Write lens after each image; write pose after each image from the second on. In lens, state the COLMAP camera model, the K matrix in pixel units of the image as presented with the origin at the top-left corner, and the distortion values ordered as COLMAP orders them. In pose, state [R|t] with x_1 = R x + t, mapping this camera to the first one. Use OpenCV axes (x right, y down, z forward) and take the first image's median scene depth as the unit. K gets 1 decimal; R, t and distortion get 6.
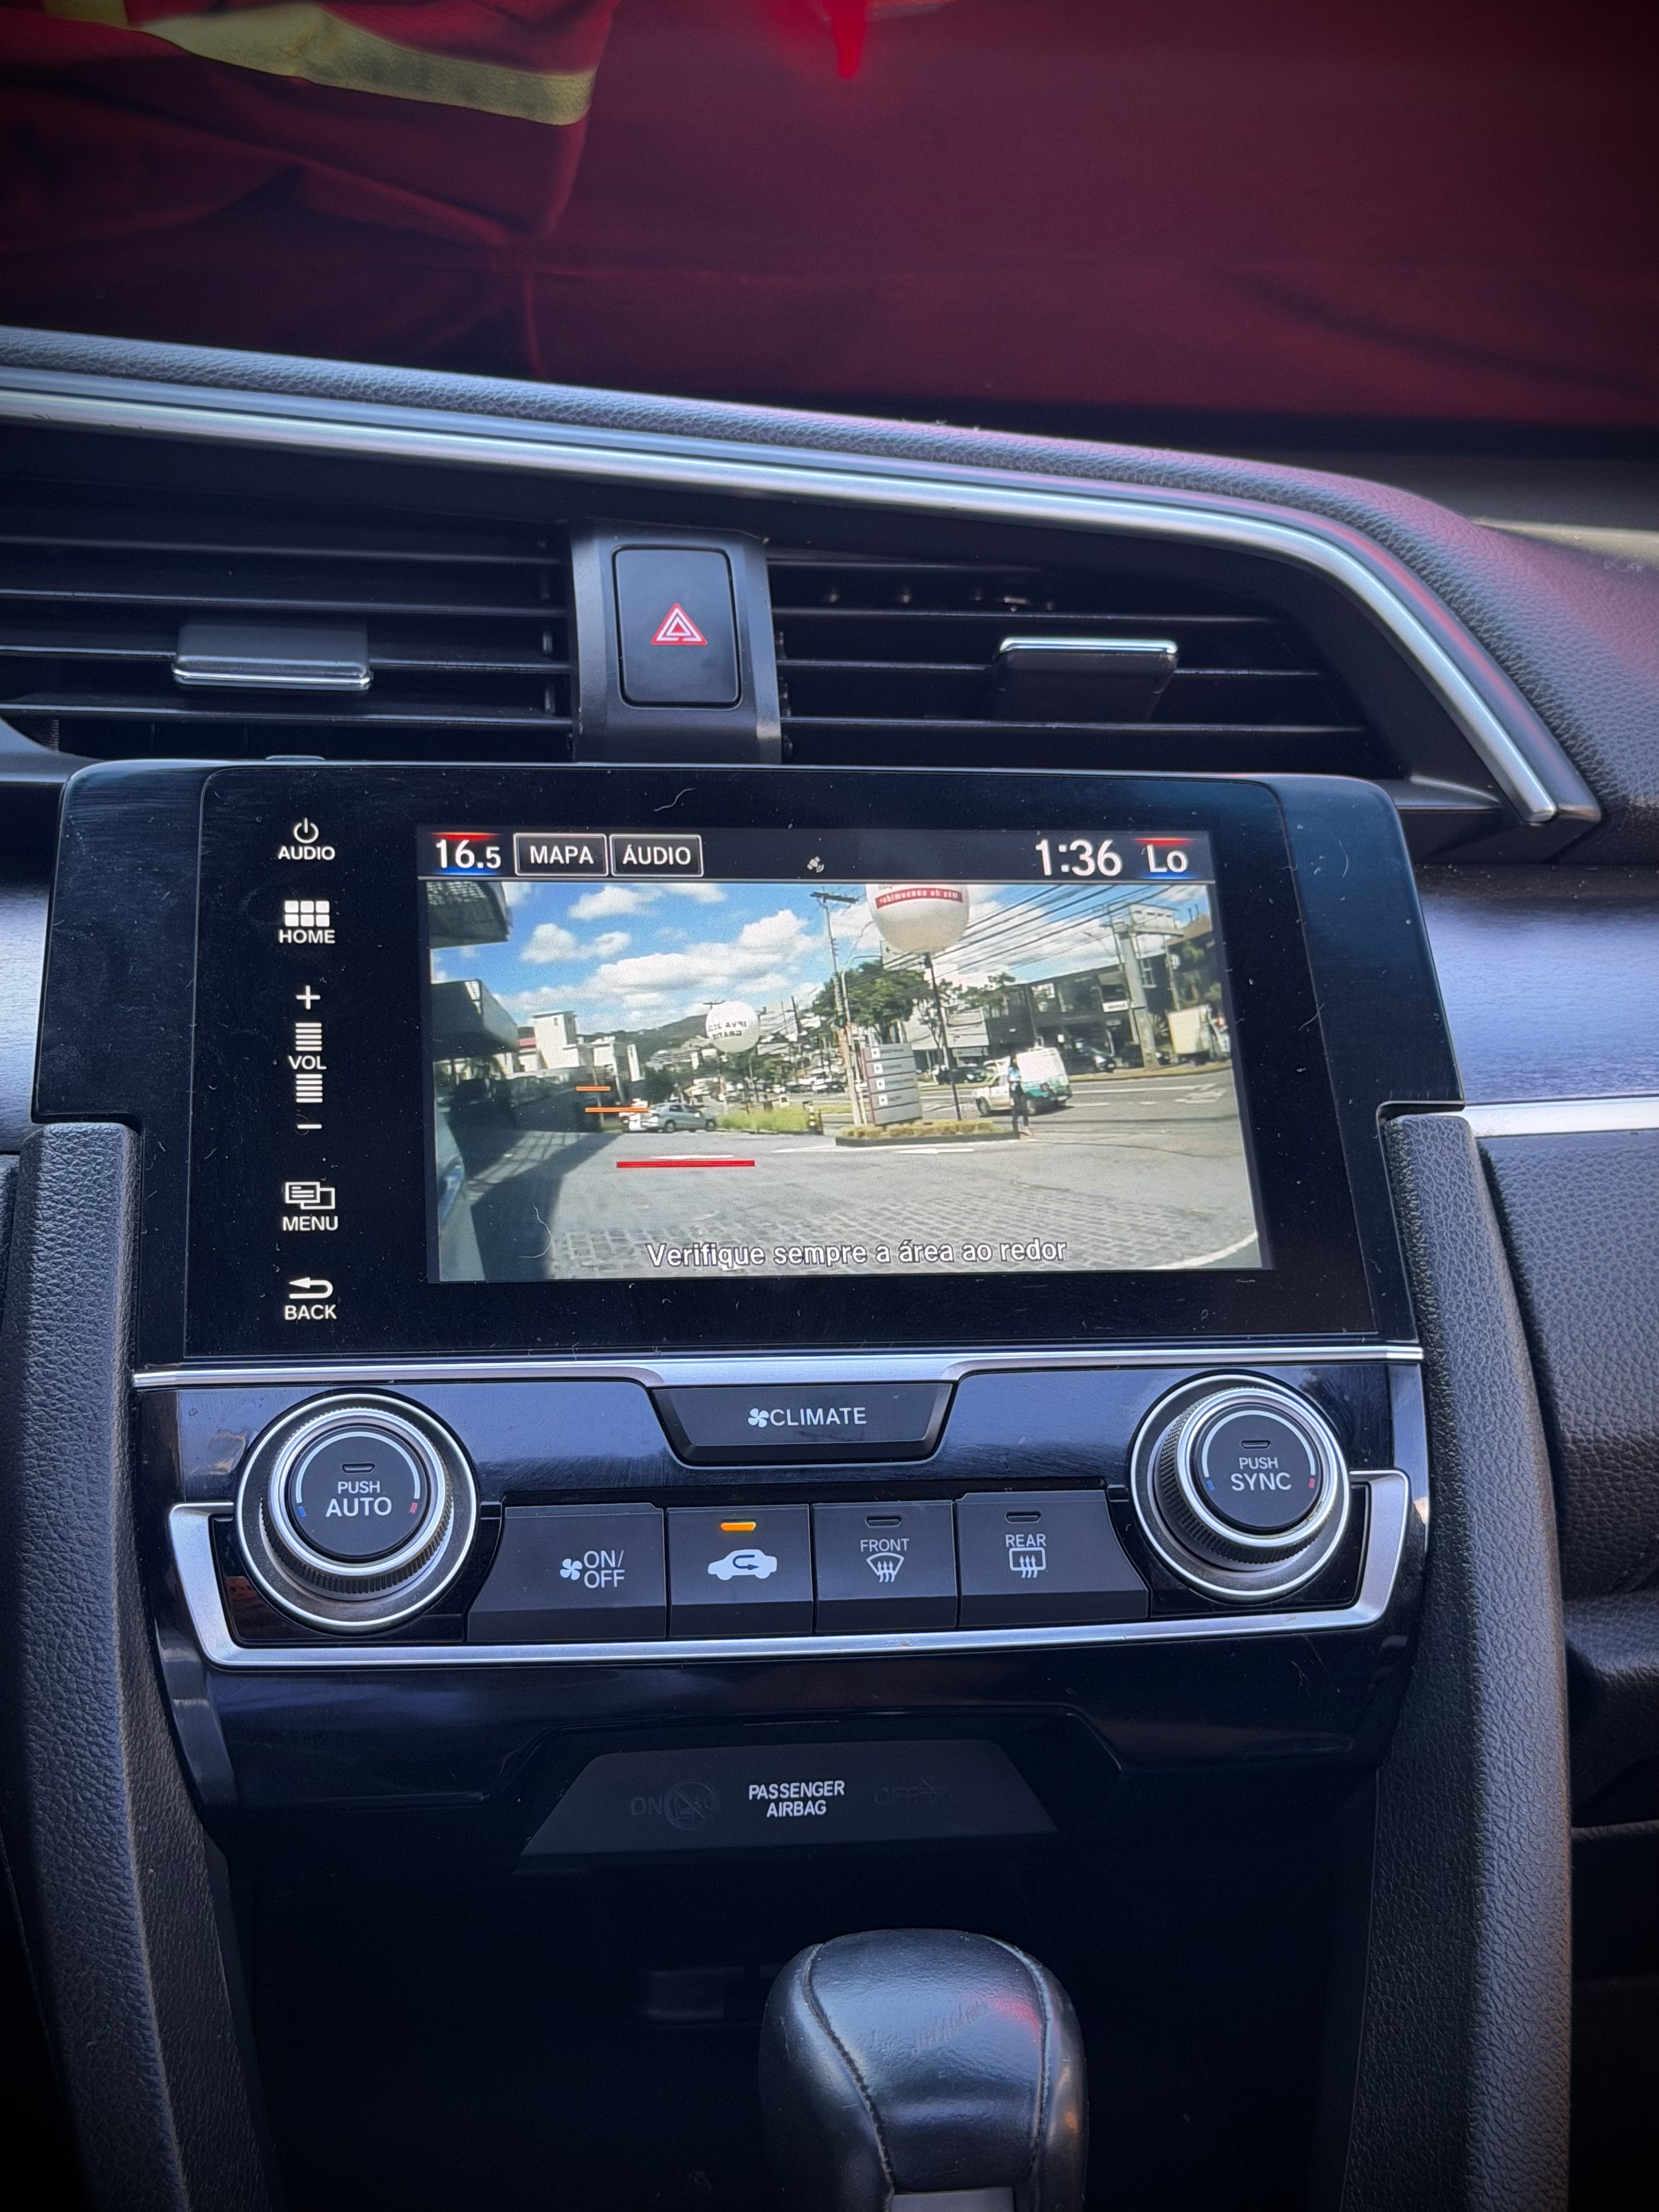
lens RADIAL K [[3152.2, 0, 829.5], [0, 3152.2, 1106.0], [0, 0, 1]] dist [0.208029, -0.095935]
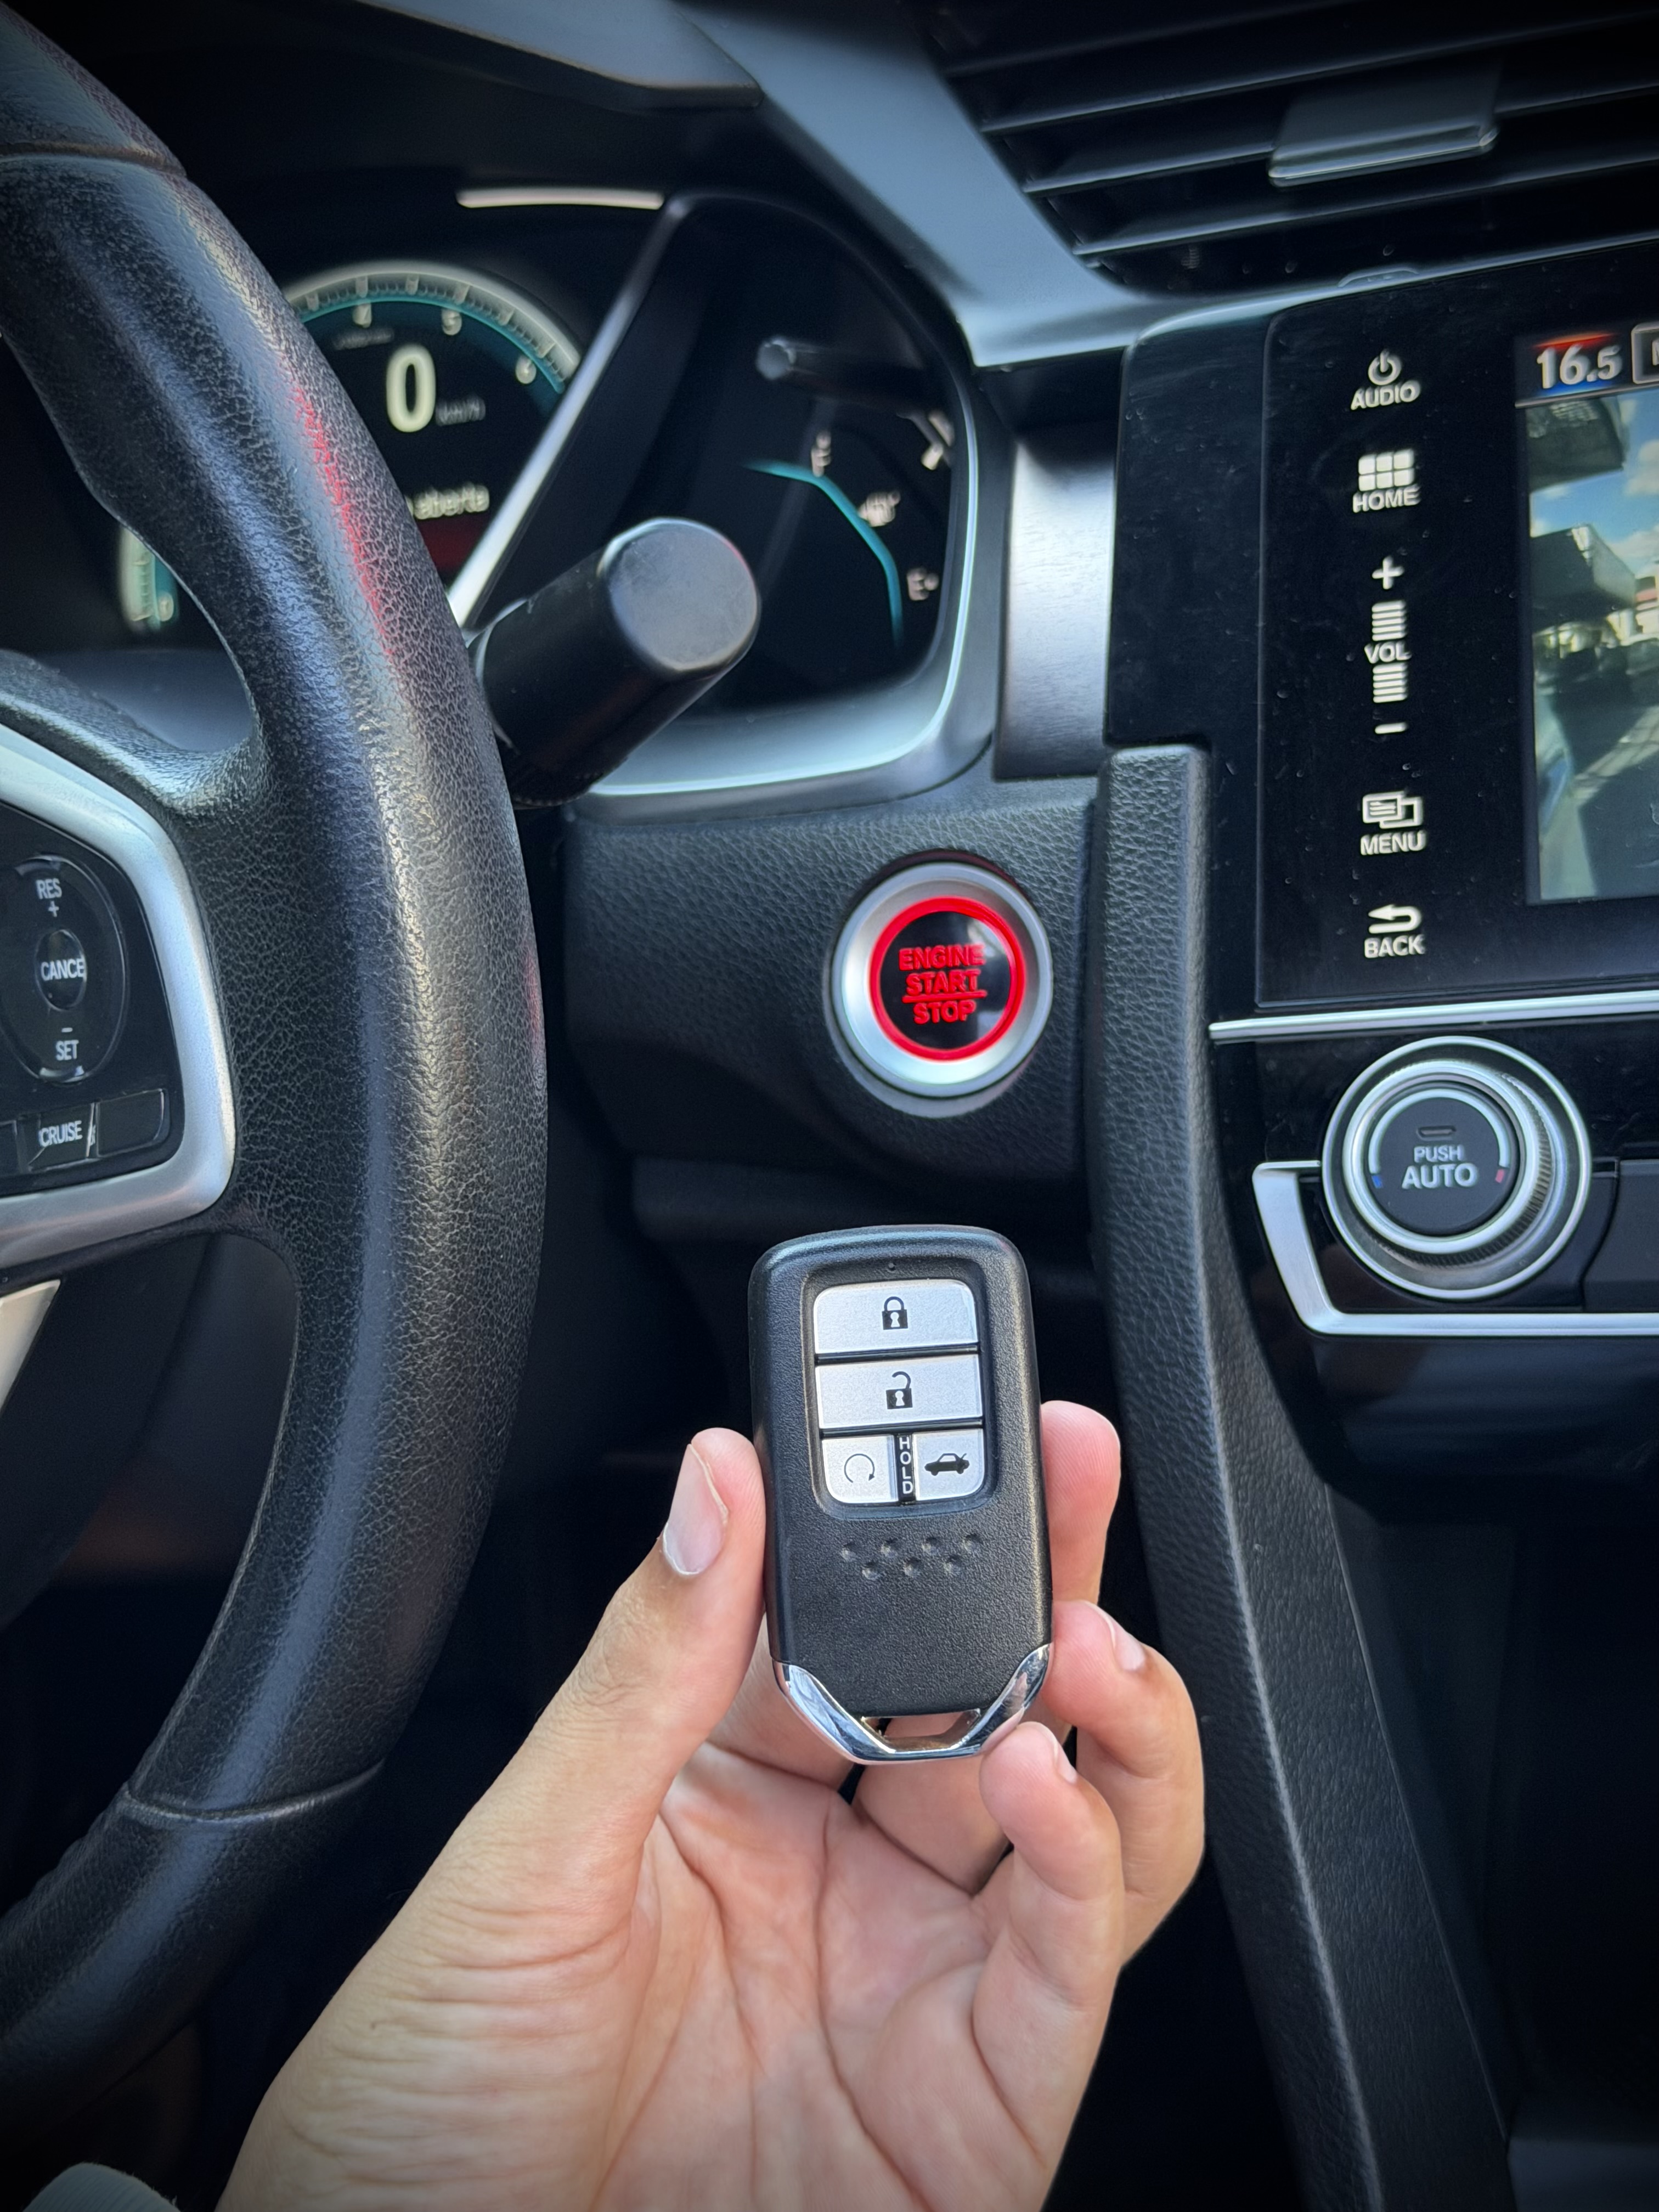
lens RADIAL K [[3152.2, 0, 829.5], [0, 3152.2, 1106.0], [0, 0, 1]] dist [0.208029, -0.095935]
pose [[0.871359, -0.016249, -0.490377, 0.132198], [0.129609, 0.971573, 0.198111, -0.086655], [0.473218, -0.236183, 0.848694, 0.145415]]
